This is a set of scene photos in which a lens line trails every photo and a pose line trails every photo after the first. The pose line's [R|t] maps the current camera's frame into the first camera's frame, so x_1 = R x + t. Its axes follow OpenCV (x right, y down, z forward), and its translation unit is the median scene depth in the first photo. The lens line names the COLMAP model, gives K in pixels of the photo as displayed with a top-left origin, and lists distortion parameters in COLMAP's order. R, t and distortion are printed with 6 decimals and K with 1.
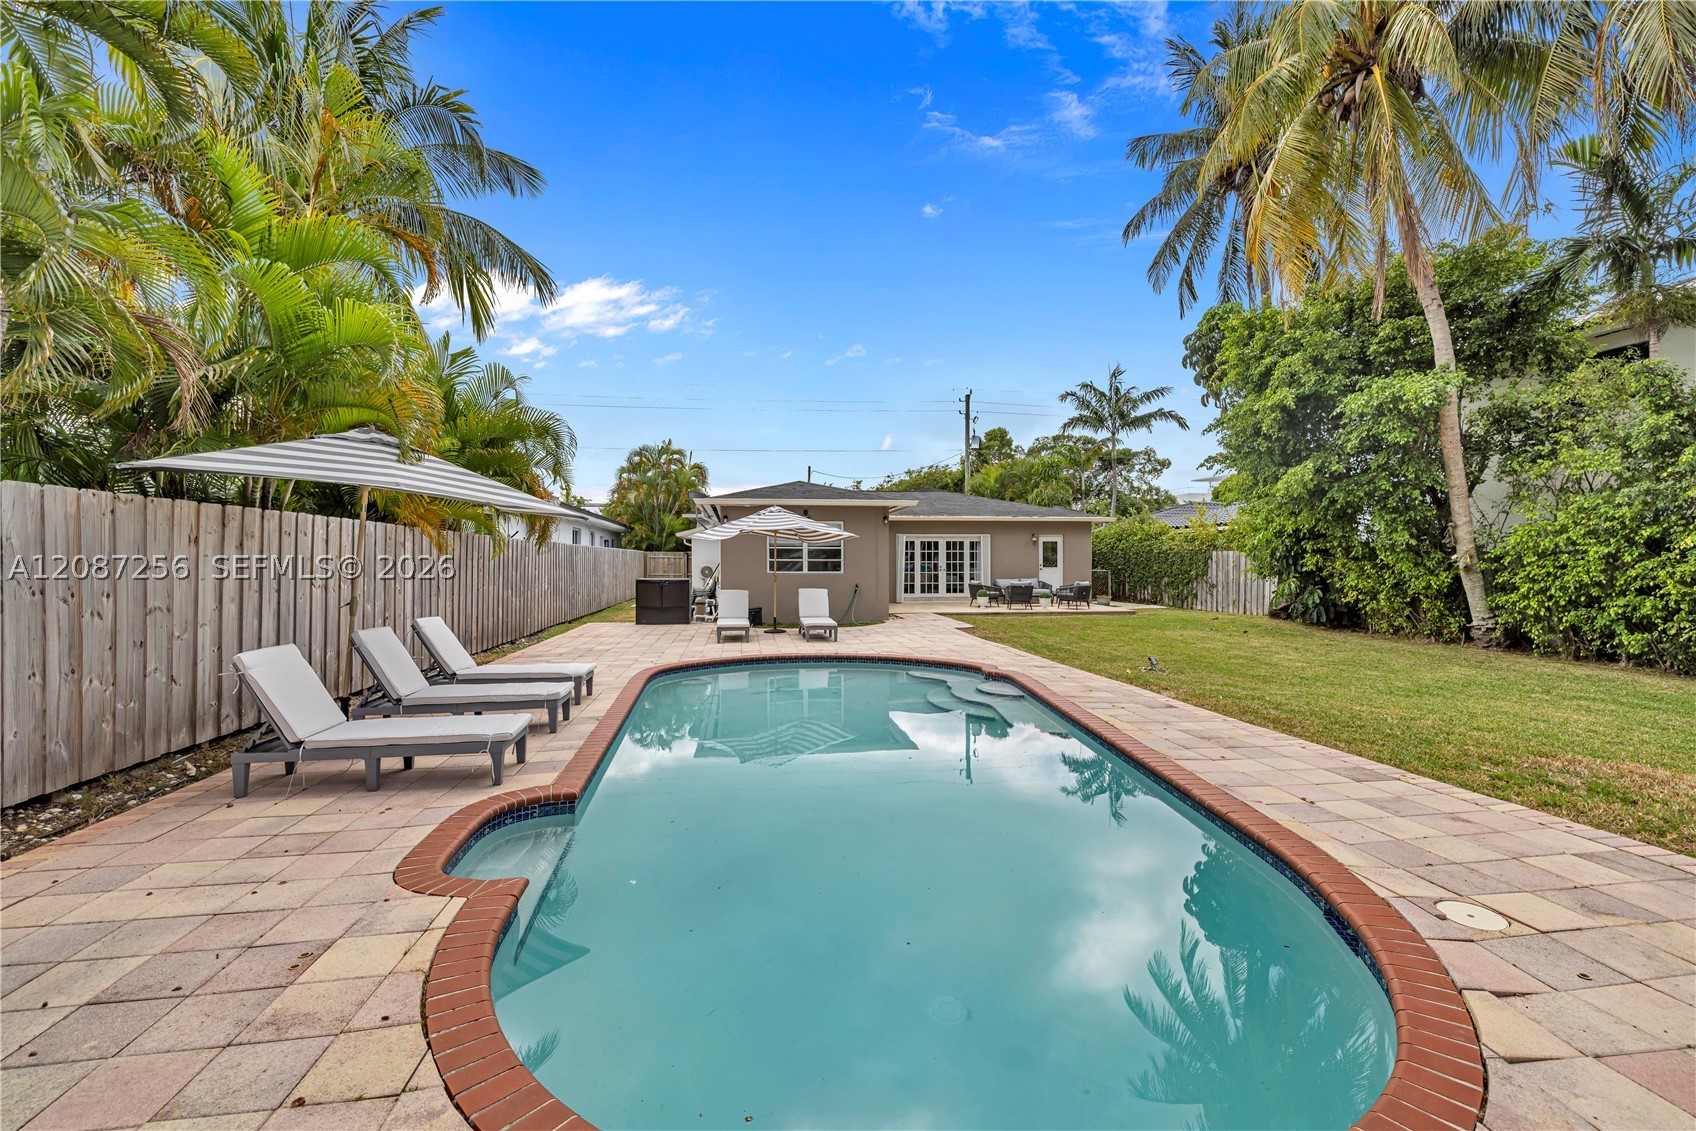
lens RADIAL K [[726.5, 0, 848.2], [0, 726.5, 560.8], [0, 0, 1]] dist [0.002387, 0.000233]
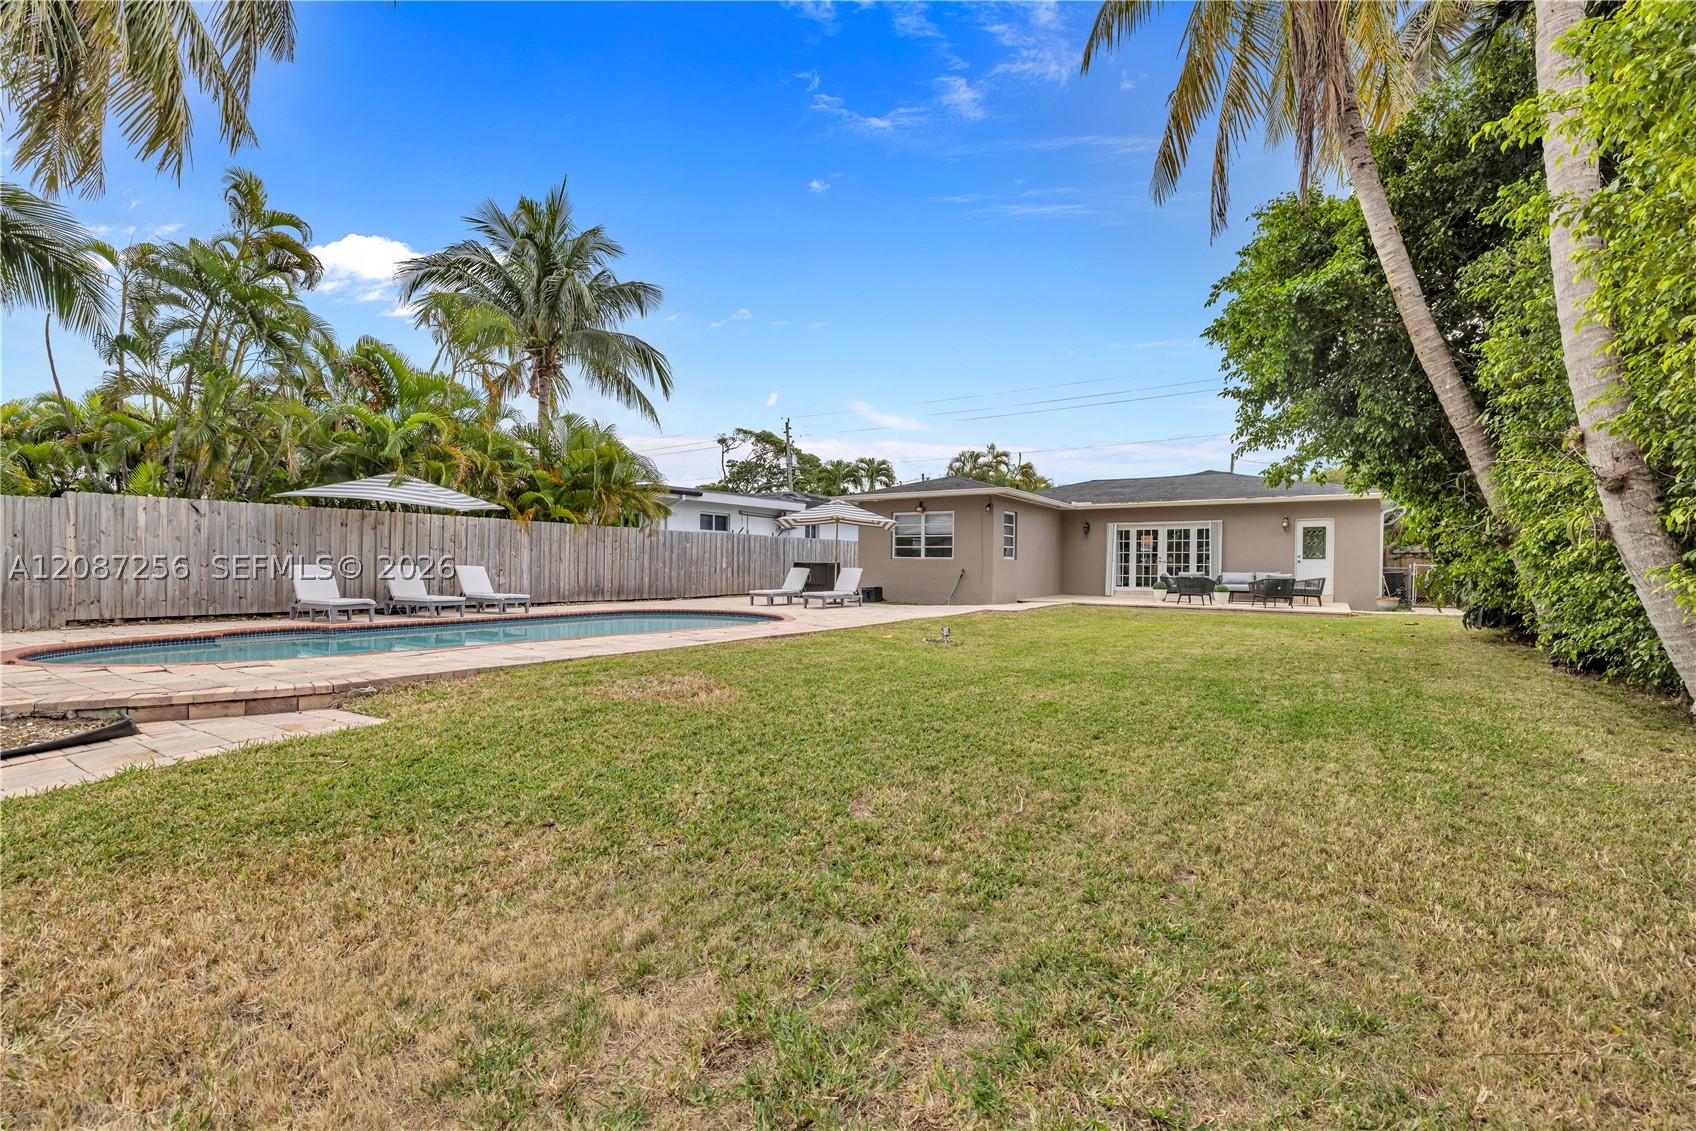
lens RADIAL K [[727.5, 0, 855.4], [0, 727.5, 565.6], [0, 0, 1]] dist [-0.001441, 0.000226]
pose [[0.752404, 0.008422, -0.658649, 0.573594], [-0.008860, 0.999957, 0.002665, 0.024568], [0.658643, 0.003831, 0.752446, 0.091754]]
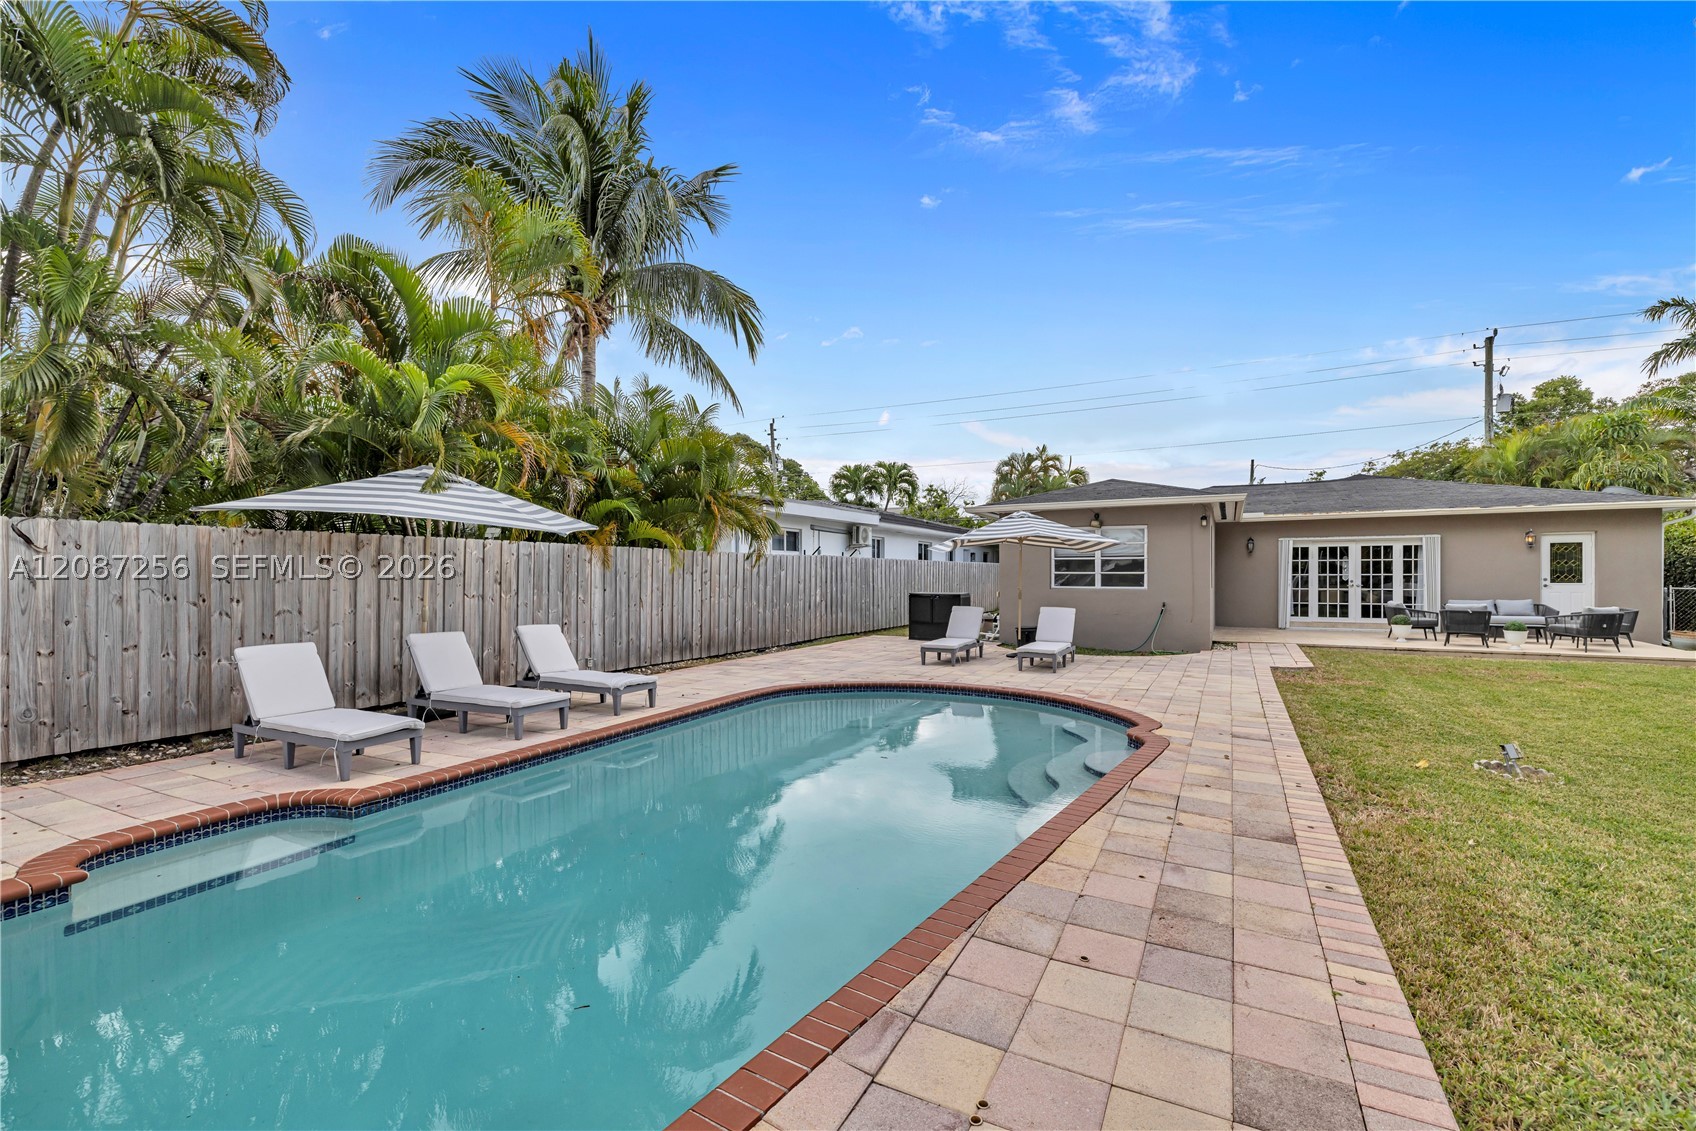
lens RADIAL K [[733.5, 0, 850.7], [0, 733.5, 567.9], [0, 0, 1]] dist [0.002836, -0.000487]
pose [[0.807650, -0.005744, -0.589634, 0.203970], [0.001878, 0.999973, -0.007169, -0.001107], [0.589659, 0.004683, 0.807639, 0.141975]]
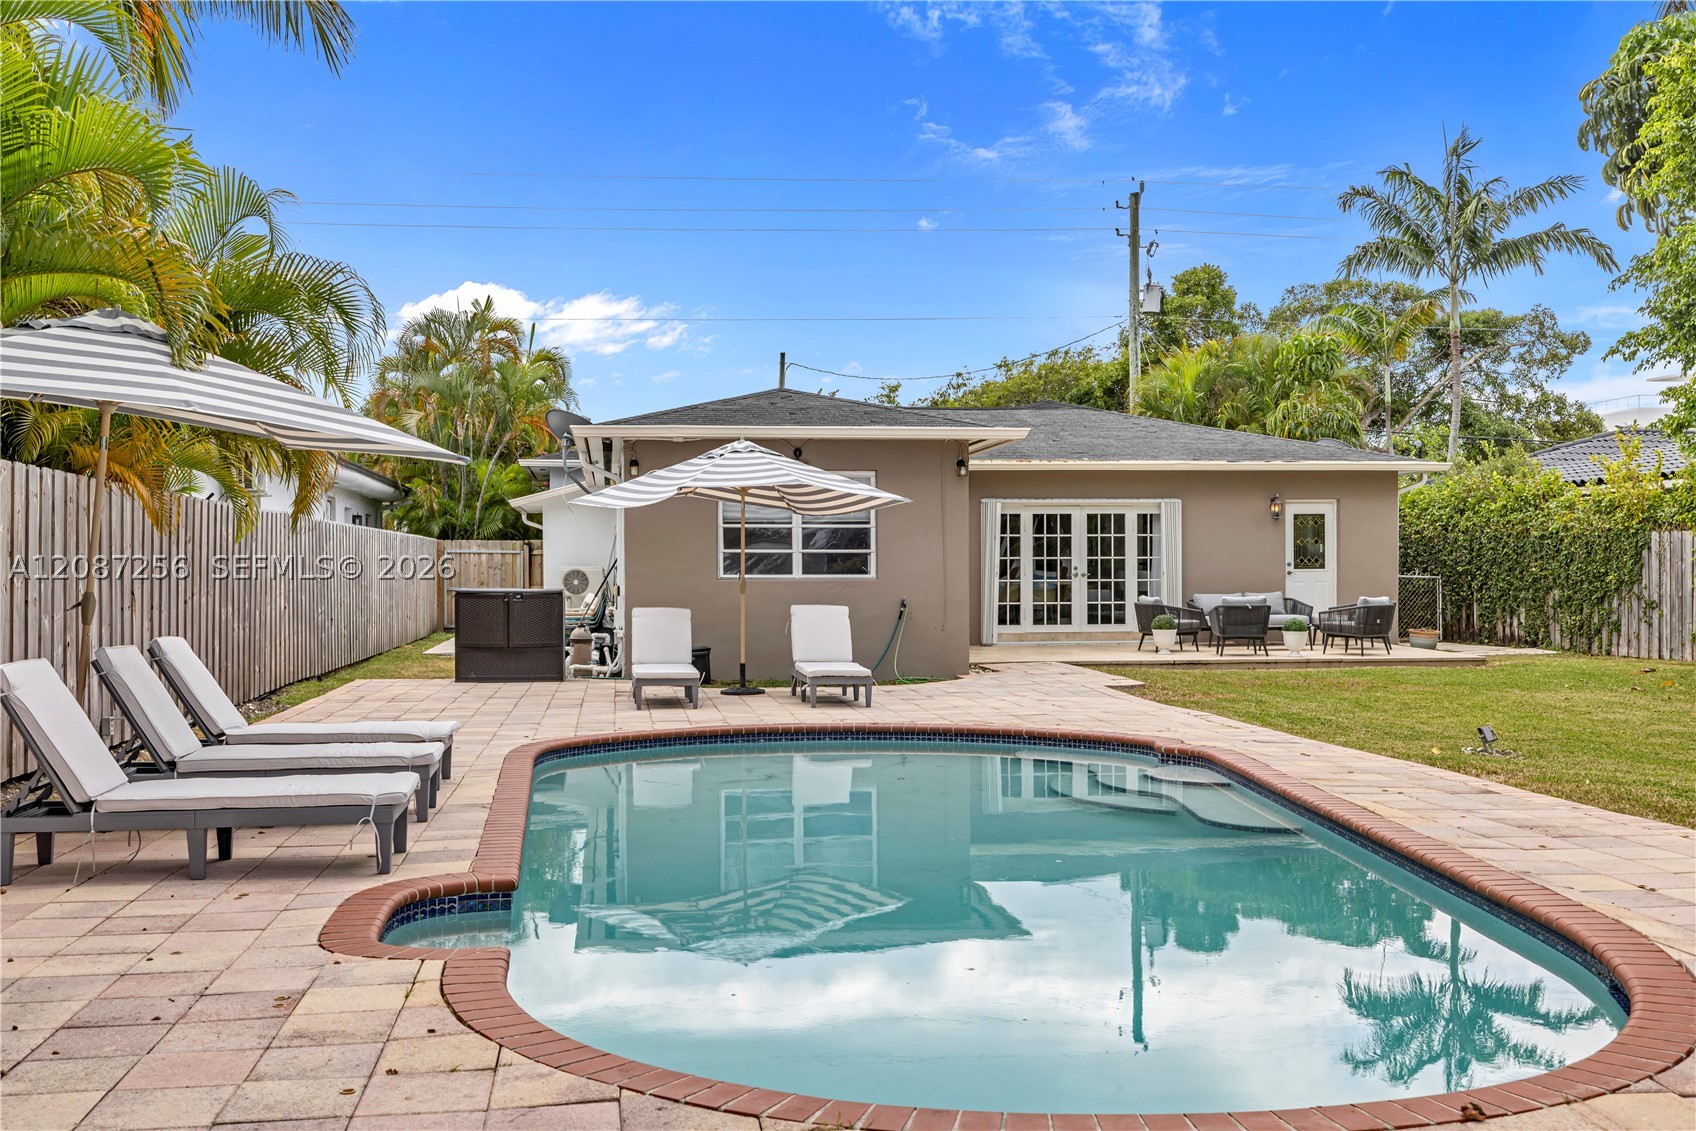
lens RADIAL K [[1686.6, 0, 839.7], [0, 1686.6, 567.0], [0, 0, 1]] dist [0.014243, 0.015310]
pose [[0.999920, -0.002827, -0.012309, -0.016329], [0.002814, 0.999995, -0.001137, 0.010807], [0.012312, 0.001102, 0.999924, -0.126186]]
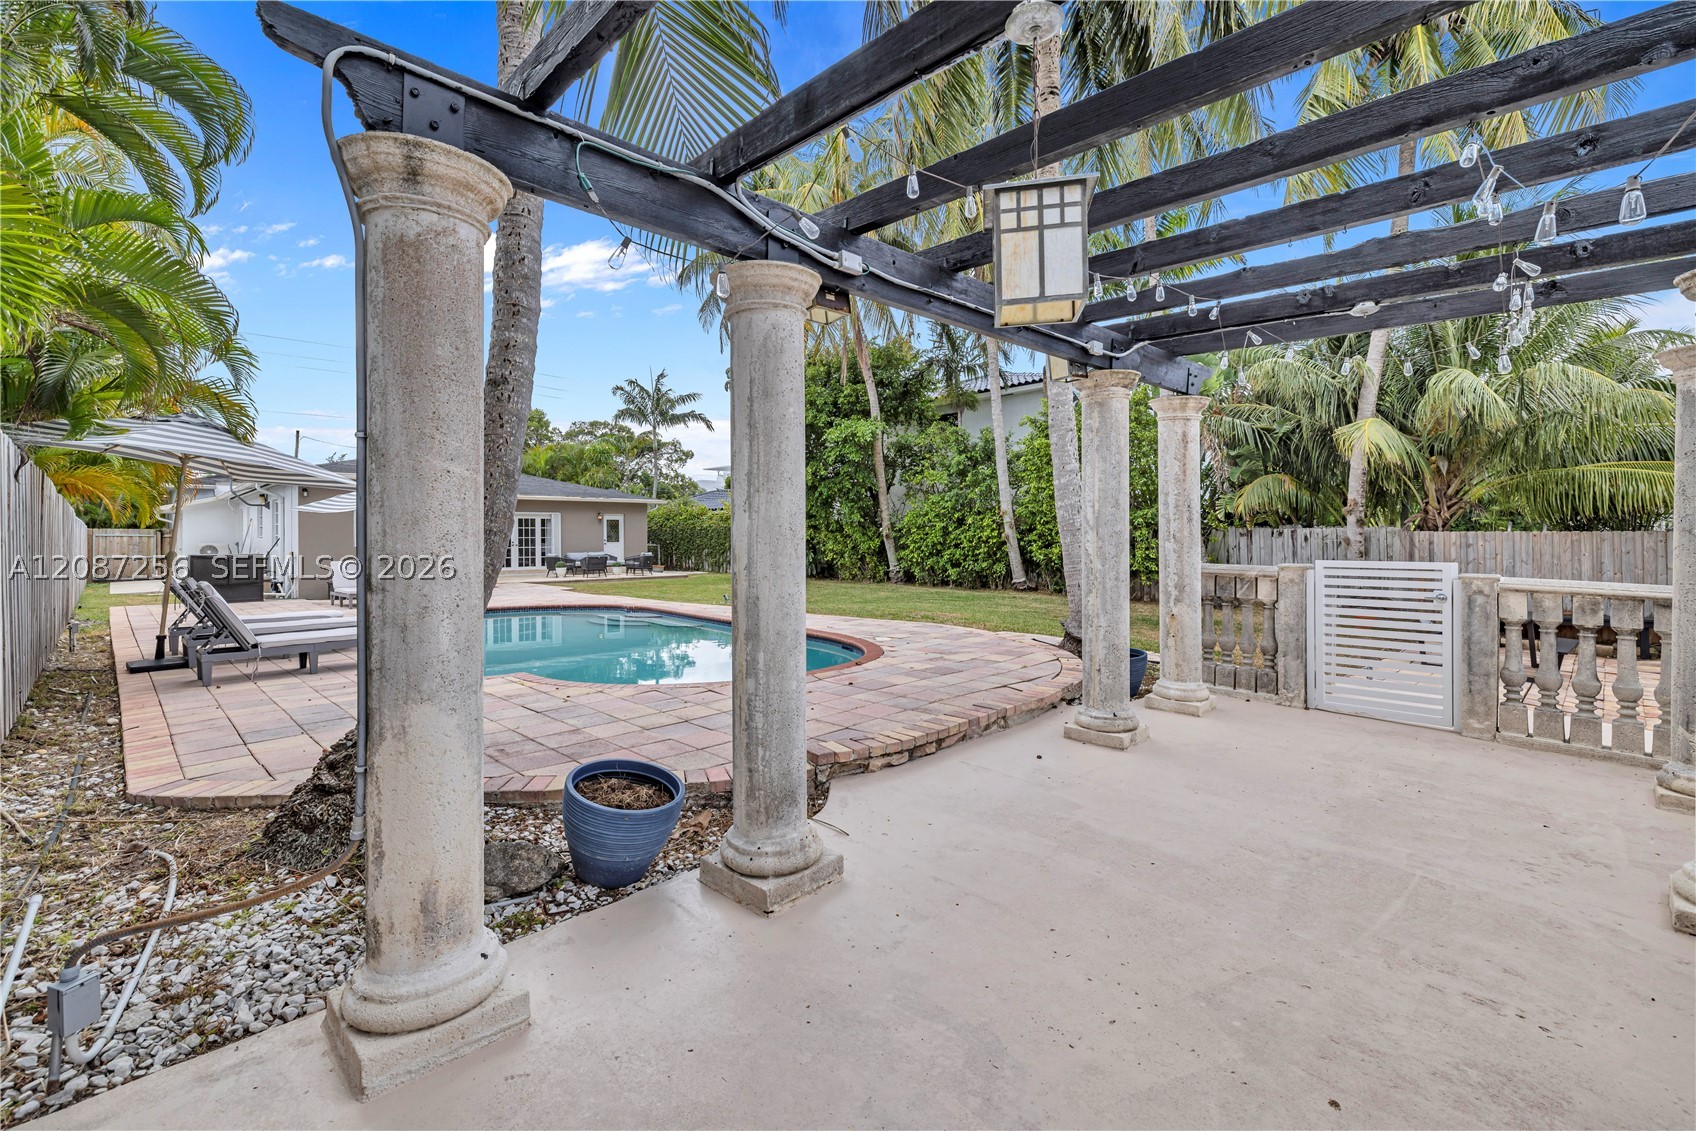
lens RADIAL K [[740.4, 0, 847.3], [0, 740.4, 540.5], [0, 0, 1]] dist [0.000824, 0.000060]
pose [[0.799080, -0.007466, 0.601178, -0.176675], [0.009839, 0.999951, -0.000660, 0.014446], [-0.601144, 0.006442, 0.799115, -0.218842]]
